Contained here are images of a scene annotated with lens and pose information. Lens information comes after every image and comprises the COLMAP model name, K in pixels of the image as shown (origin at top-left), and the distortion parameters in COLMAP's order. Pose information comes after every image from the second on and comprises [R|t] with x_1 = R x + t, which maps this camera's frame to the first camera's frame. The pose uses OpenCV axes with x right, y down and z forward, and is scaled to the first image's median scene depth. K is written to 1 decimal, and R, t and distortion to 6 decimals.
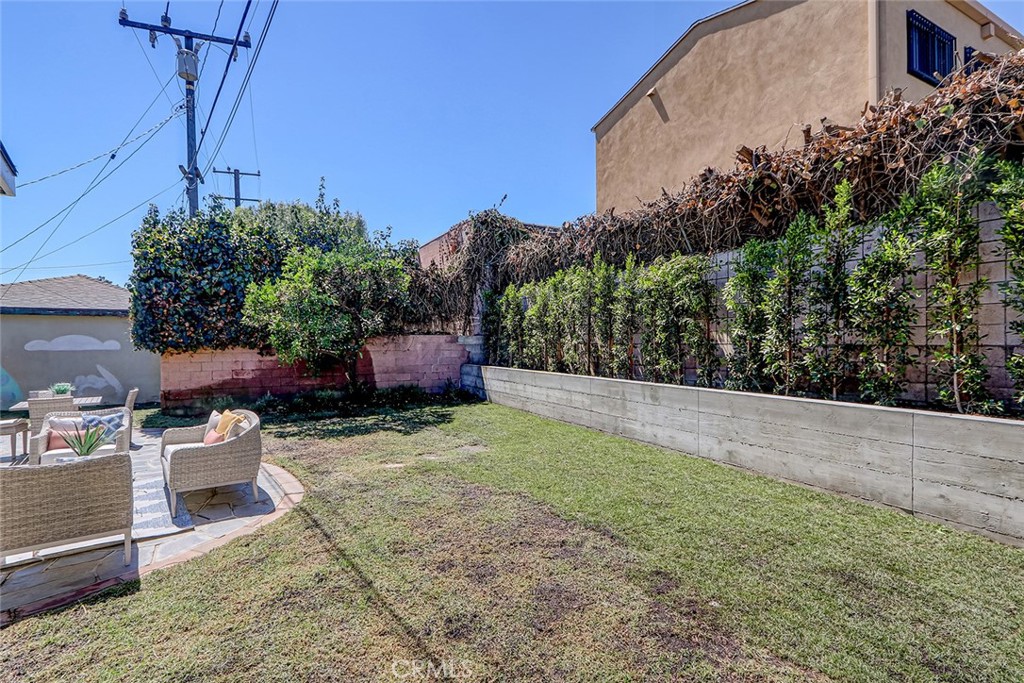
lens RADIAL K [[461.3, 0, 505.8], [0, 461.3, 336.5], [0, 0, 1]] dist [-0.001560, -0.001329]
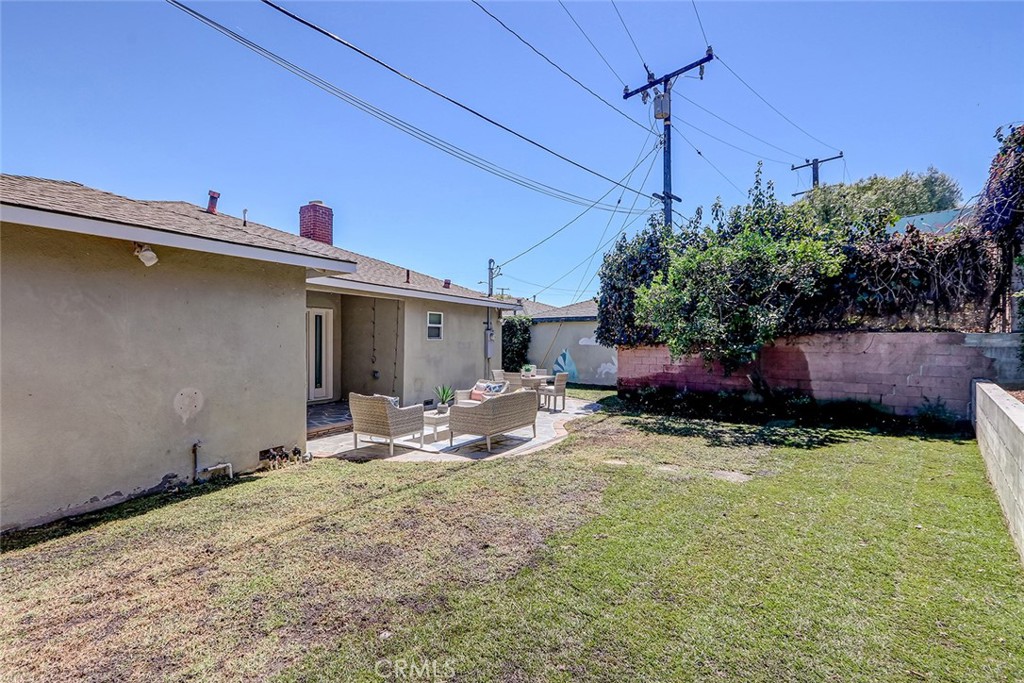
lens RADIAL K [[461.3, 0, 503.6], [0, 461.3, 342.9], [0, 0, 1]] dist [-0.001560, -0.001329]
pose [[0.364583, 0.013446, -0.931074, 0.276730], [0.003533, 0.999869, 0.015823, -0.000632], [0.931164, -0.009058, 0.364488, 0.186298]]
